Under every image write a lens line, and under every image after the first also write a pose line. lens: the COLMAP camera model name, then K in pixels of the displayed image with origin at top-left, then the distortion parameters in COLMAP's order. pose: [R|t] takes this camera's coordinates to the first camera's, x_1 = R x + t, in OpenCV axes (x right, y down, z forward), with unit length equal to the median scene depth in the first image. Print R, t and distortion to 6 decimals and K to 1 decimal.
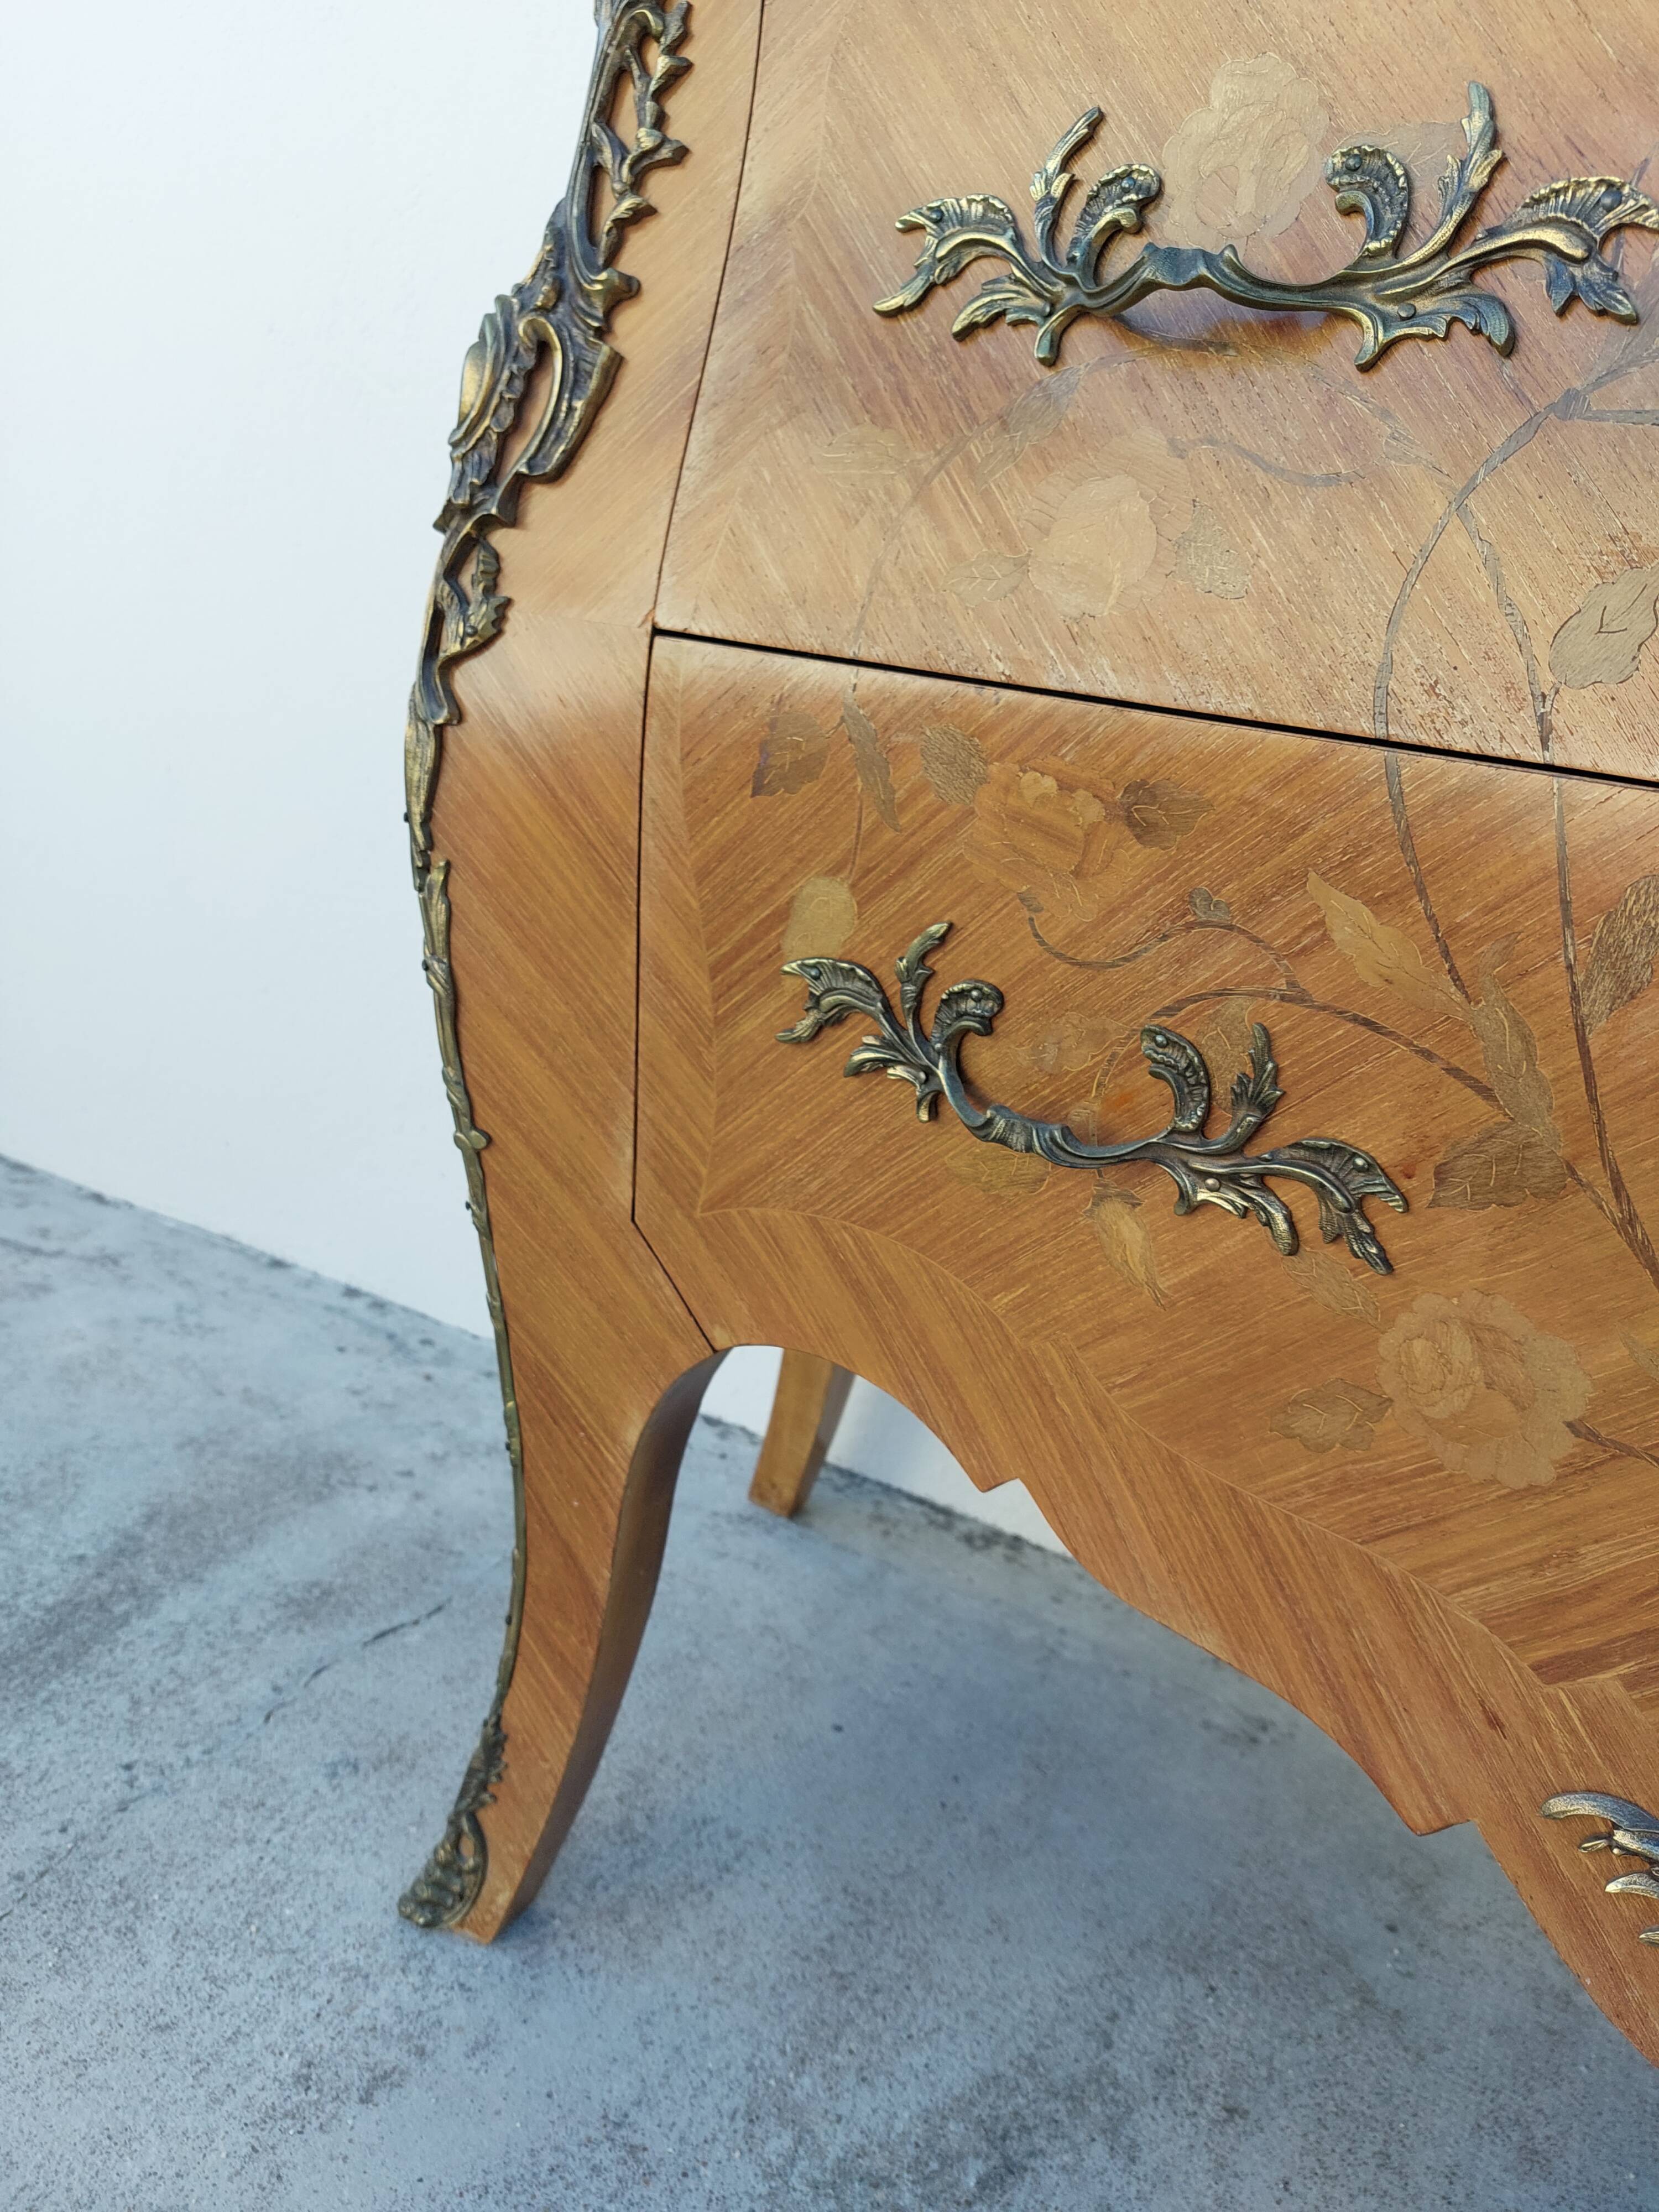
lens RADIAL K [[1594.9, 0, 833.8], [0, 1594.9, 1105.6], [0, 0, 1]] dist [0.071694, -0.105711]
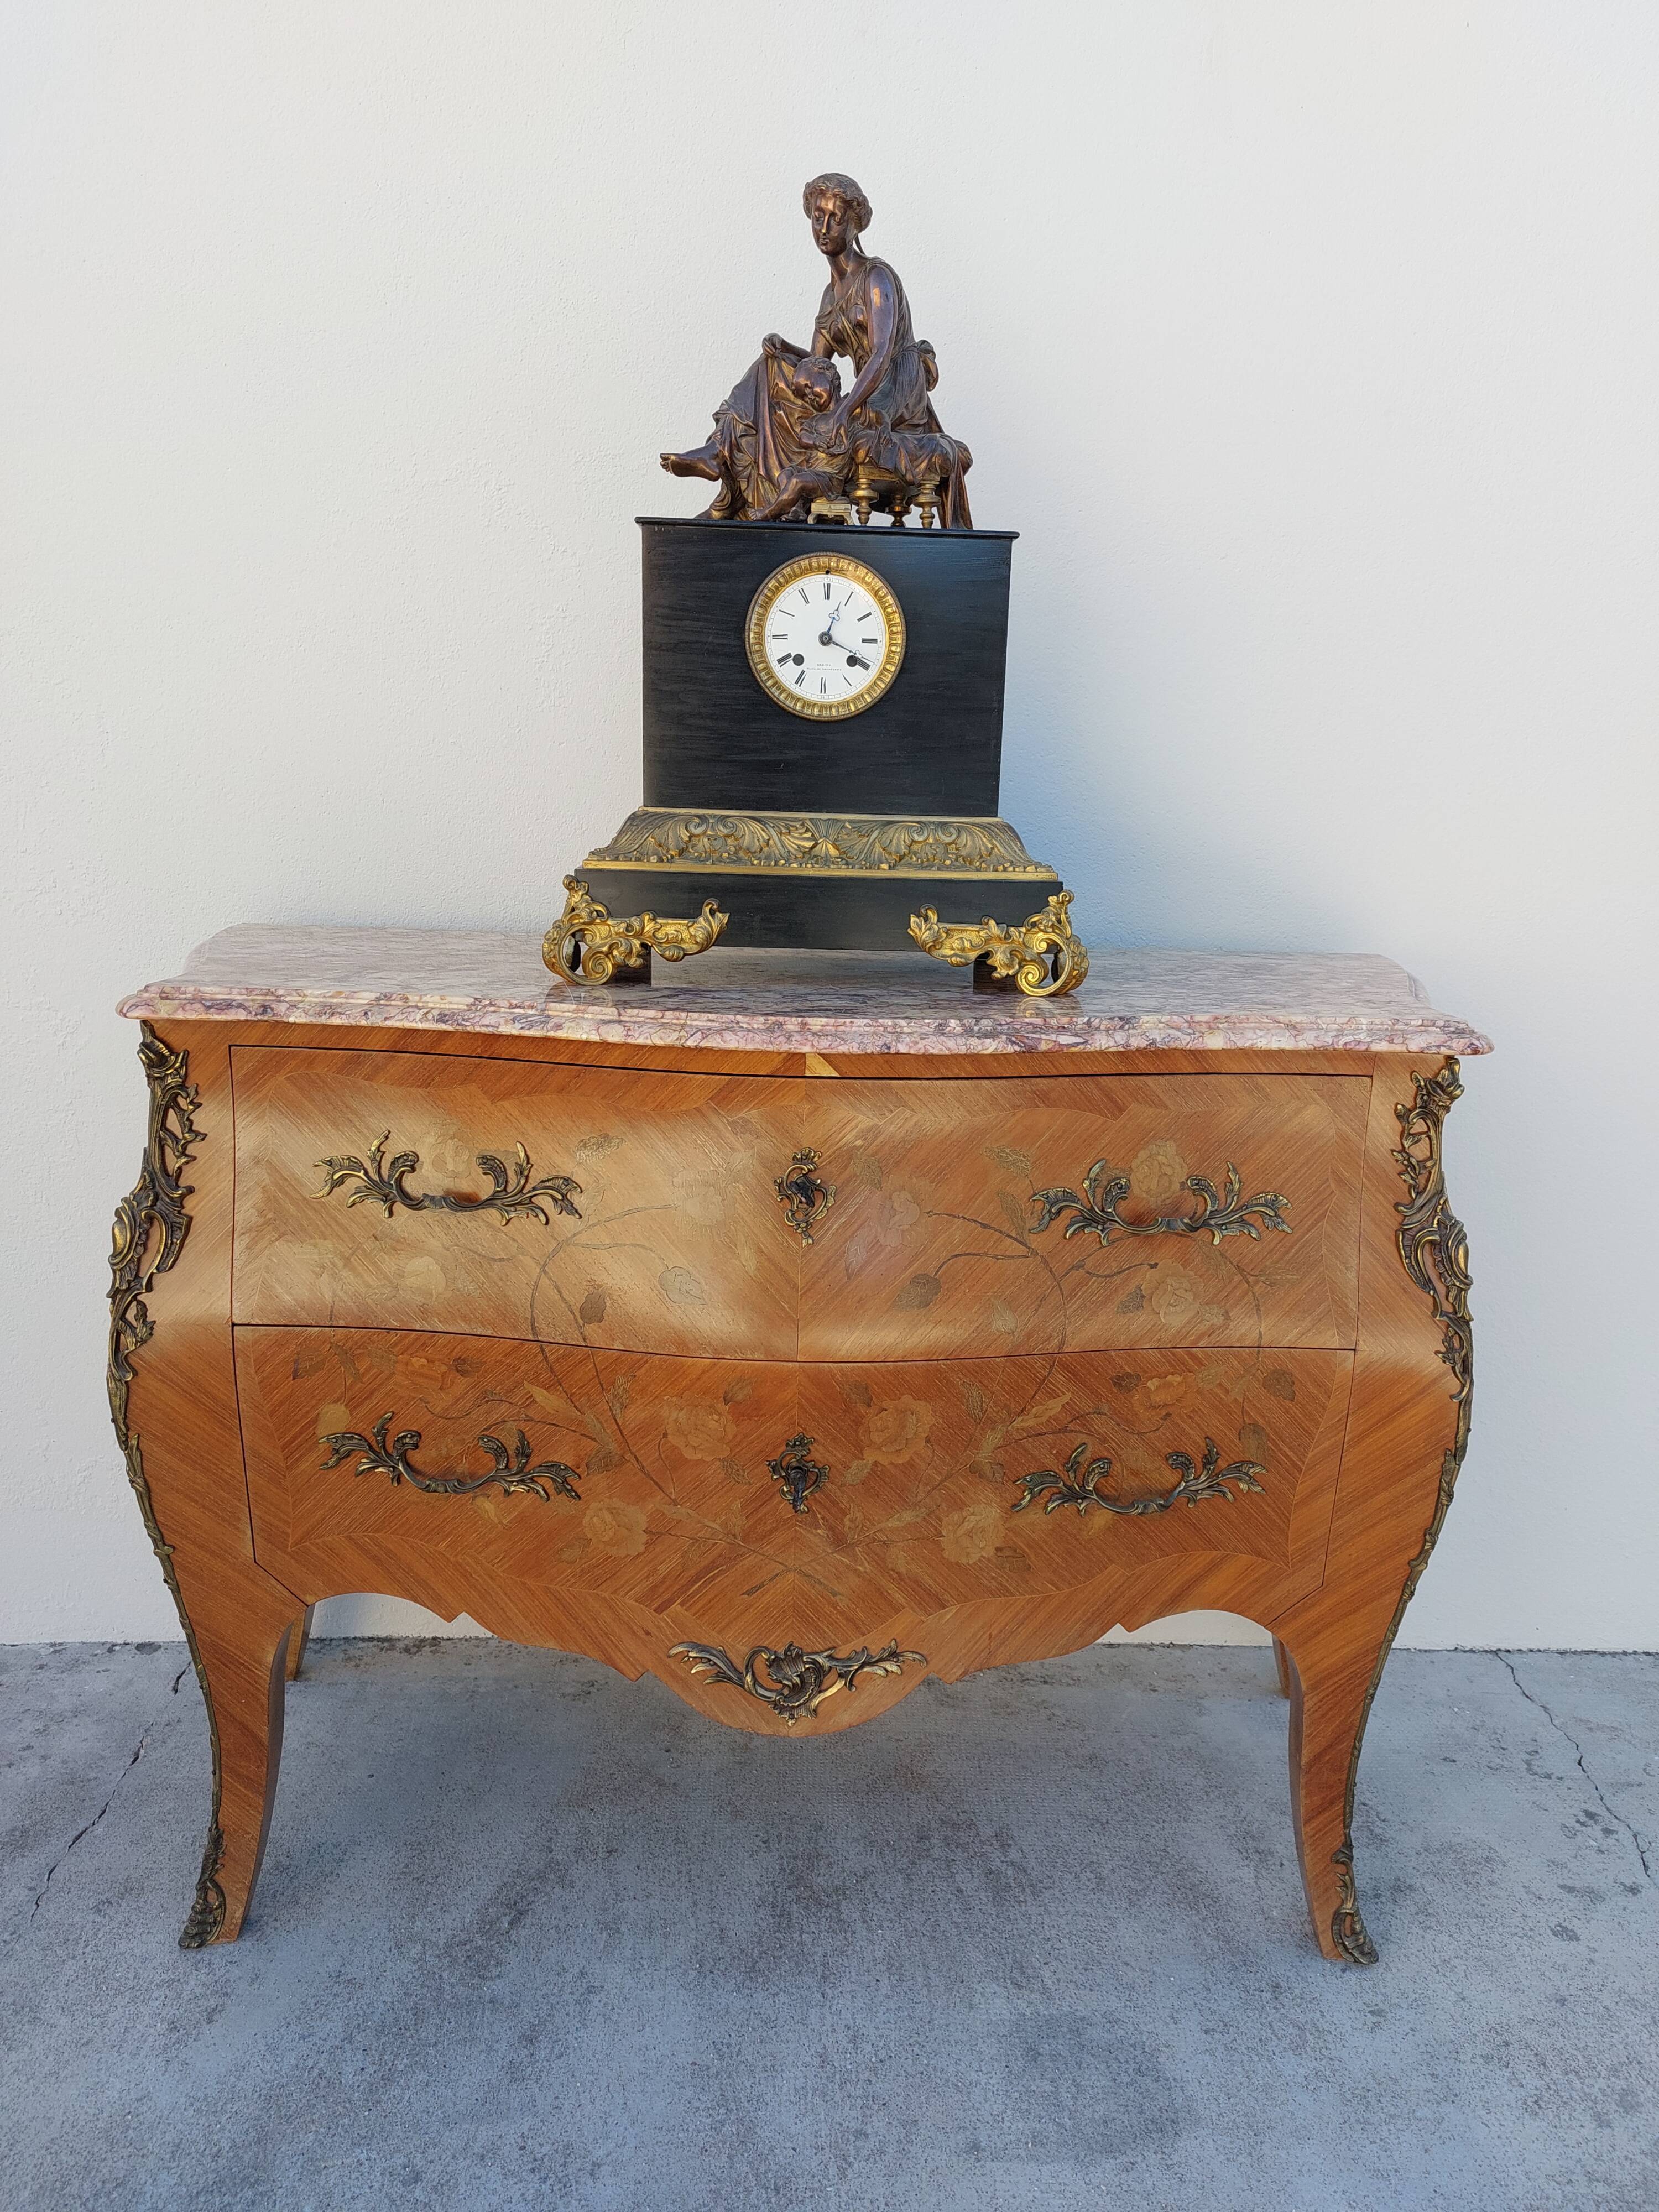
lens RADIAL K [[1599.8, 0, 853.3], [0, 1599.8, 1086.2], [0, 0, 1]] dist [0.058931, -0.076021]
pose [[0.859582, -0.211949, 0.464970, -0.383495], [0.229123, 0.973191, 0.020038, -0.508446], [-0.456752, 0.089311, 0.885100, -1.682259]]
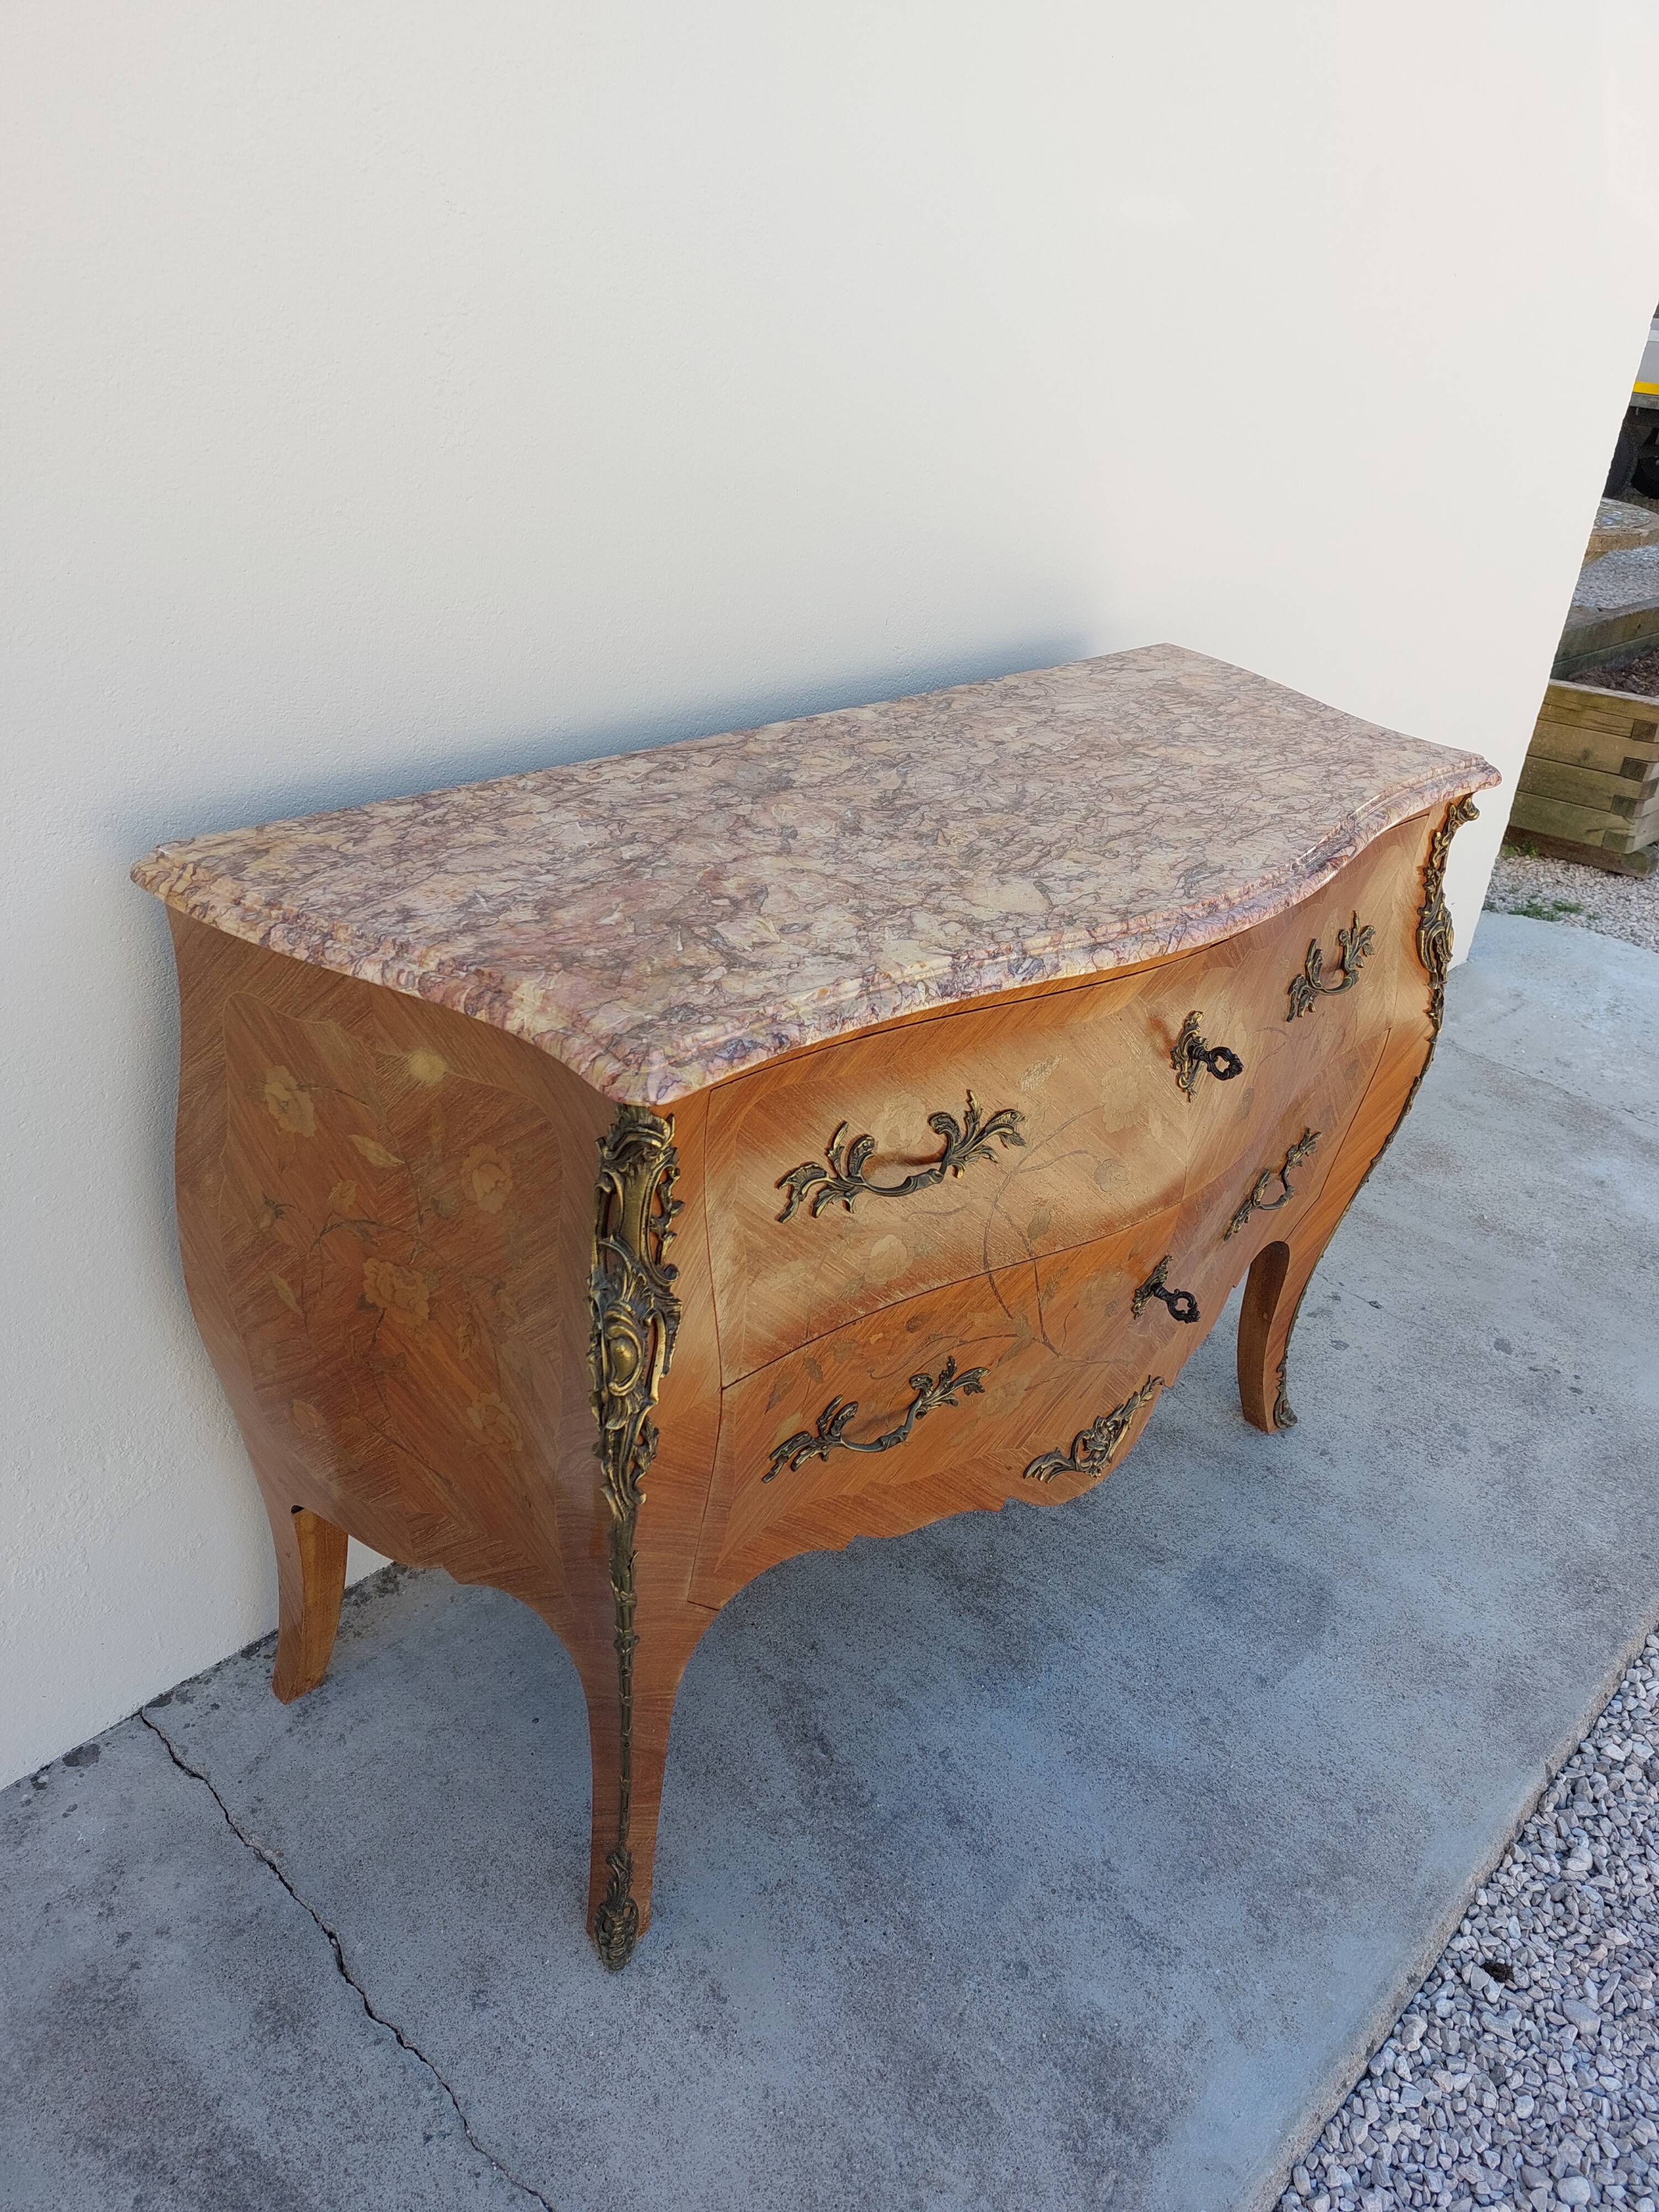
lens RADIAL K [[1588.0, 0, 854.3], [0, 1588.0, 1120.4], [0, 0, 1]] dist [0.092416, -0.122709]
pose [[0.283966, -0.581147, 0.762648, -1.487375], [0.235501, 0.813299, 0.532056, -1.702492], [-0.929464, 0.028519, 0.367810, 0.103607]]
